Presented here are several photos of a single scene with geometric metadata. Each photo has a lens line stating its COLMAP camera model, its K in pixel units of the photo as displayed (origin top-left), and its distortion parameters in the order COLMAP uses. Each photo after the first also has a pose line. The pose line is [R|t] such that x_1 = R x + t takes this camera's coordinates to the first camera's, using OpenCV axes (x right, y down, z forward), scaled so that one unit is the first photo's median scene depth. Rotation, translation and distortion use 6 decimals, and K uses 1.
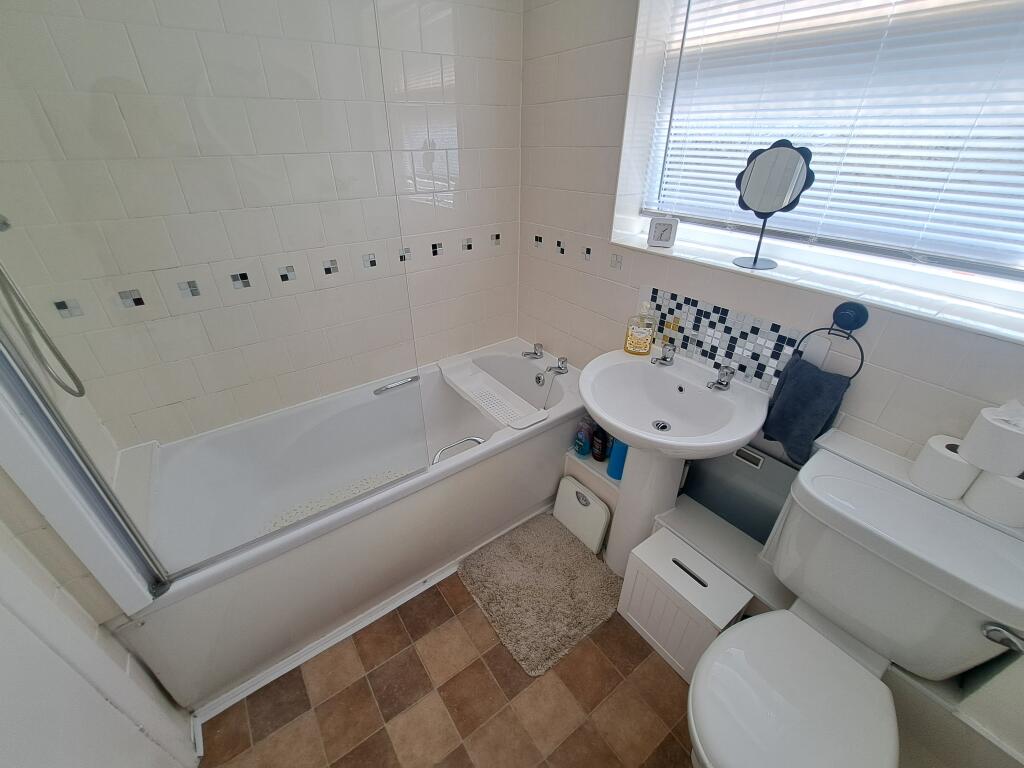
lens RADIAL K [[404.5, 0, 506.0], [0, 404.5, 386.5], [0, 0, 1]] dist [-0.024789, -0.000122]
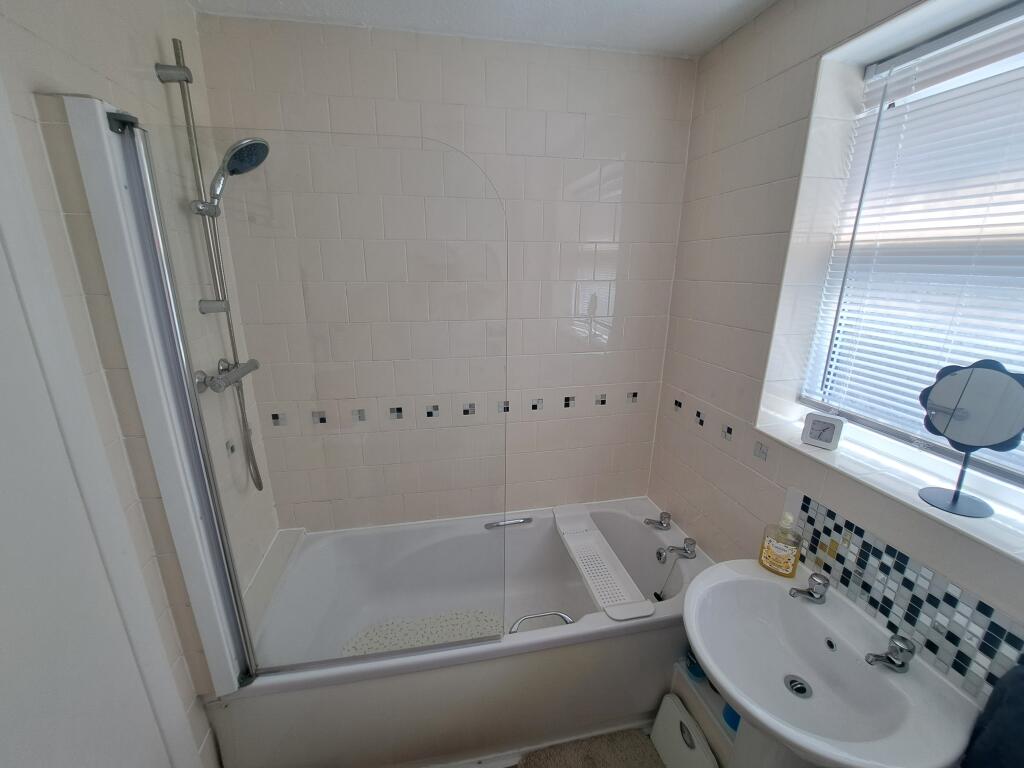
lens RADIAL K [[408.6, 0, 508.3], [0, 408.6, 384.0], [0, 0, 1]] dist [-0.023413, 0.000531]
pose [[0.910988, 0.122311, -0.393880, 0.121770], [-0.218957, 0.952744, -0.210564, -0.169158], [0.349512, 0.278064, 0.894719, -0.006978]]
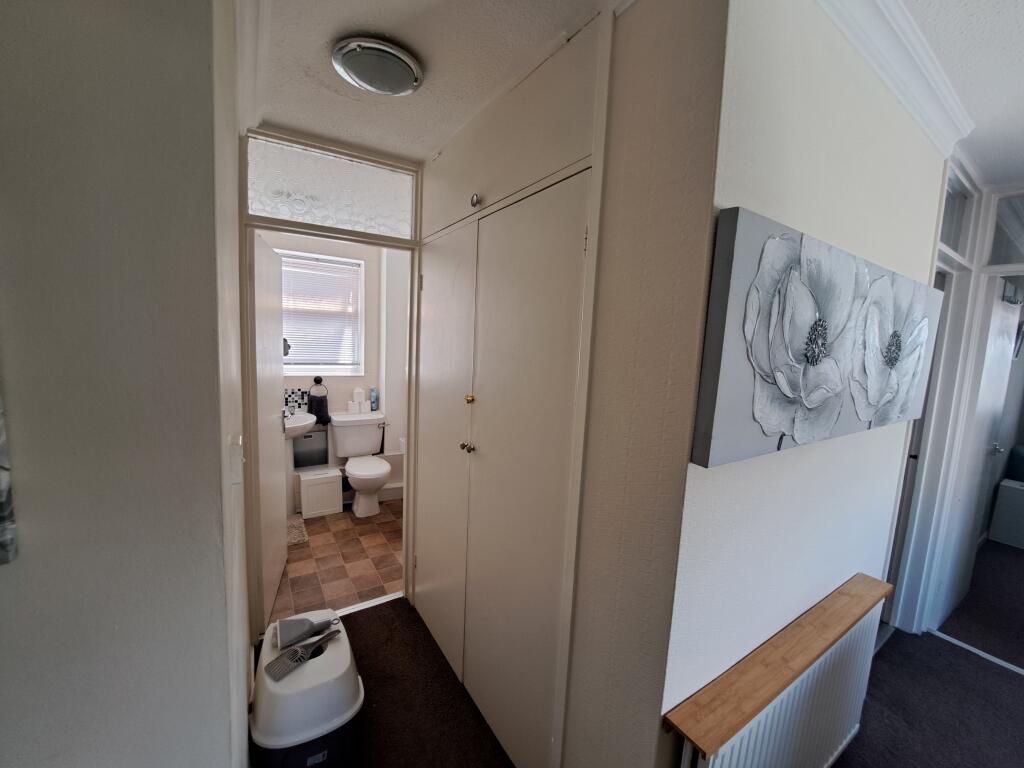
lens RADIAL K [[408.6, 0, 508.3], [0, 408.6, 384.0], [0, 0, 1]] dist [-0.023413, 0.000531]
pose [[0.060423, -0.111221, 0.991957, -2.045905], [0.472484, 0.878576, 0.069729, 0.313589], [-0.879266, 0.464471, 0.105636, -0.679652]]
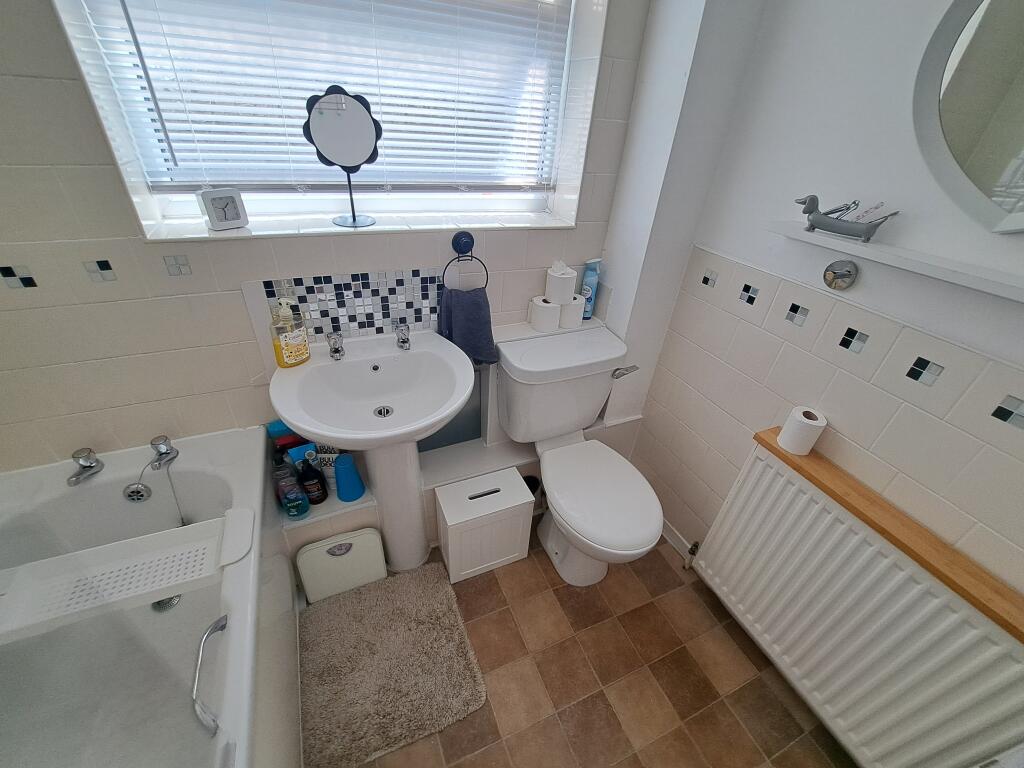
lens RADIAL K [[408.6, 0, 508.3], [0, 408.6, 384.0], [0, 0, 1]] dist [-0.023413, 0.000531]
pose [[0.213980, -0.526894, 0.822554, -0.294369], [0.443082, 0.802804, 0.398979, -0.204552], [-0.870569, 0.279086, 0.405241, 0.364171]]
